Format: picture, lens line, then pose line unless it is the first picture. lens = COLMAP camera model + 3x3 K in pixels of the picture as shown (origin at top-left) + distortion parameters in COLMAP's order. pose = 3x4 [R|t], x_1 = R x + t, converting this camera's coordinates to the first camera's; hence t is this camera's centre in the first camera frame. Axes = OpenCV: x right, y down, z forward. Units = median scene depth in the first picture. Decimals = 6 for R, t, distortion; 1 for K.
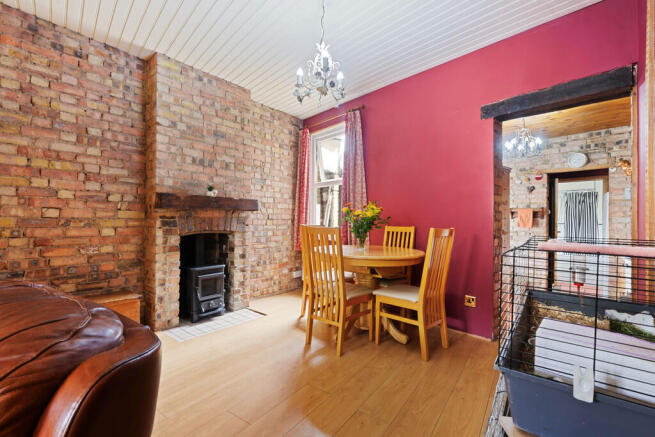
lens RADIAL K [[287.6, 0, 327.7], [0, 287.6, 223.2], [0, 0, 1]] dist [0.001301, 0.000259]
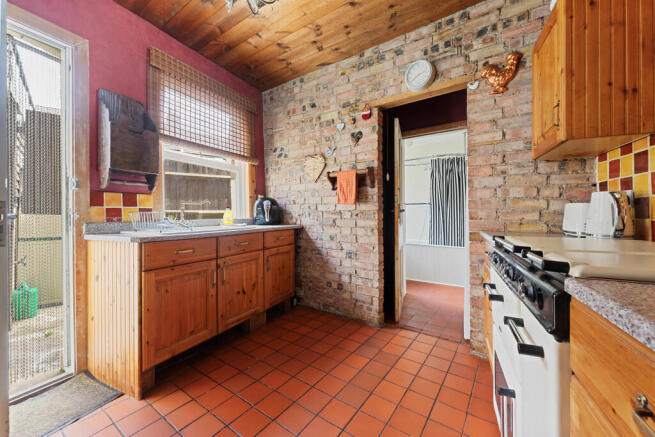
lens RADIAL K [[258.6, 0, 325.9], [0, 258.6, 213.6], [0, 0, 1]] dist [-0.002015, -0.000132]
pose [[0.980928, -0.016949, 0.193631, 0.579014], [0.017073, 0.999854, 0.001026, 0.034102], [-0.193620, 0.002299, 0.981074, 0.542773]]
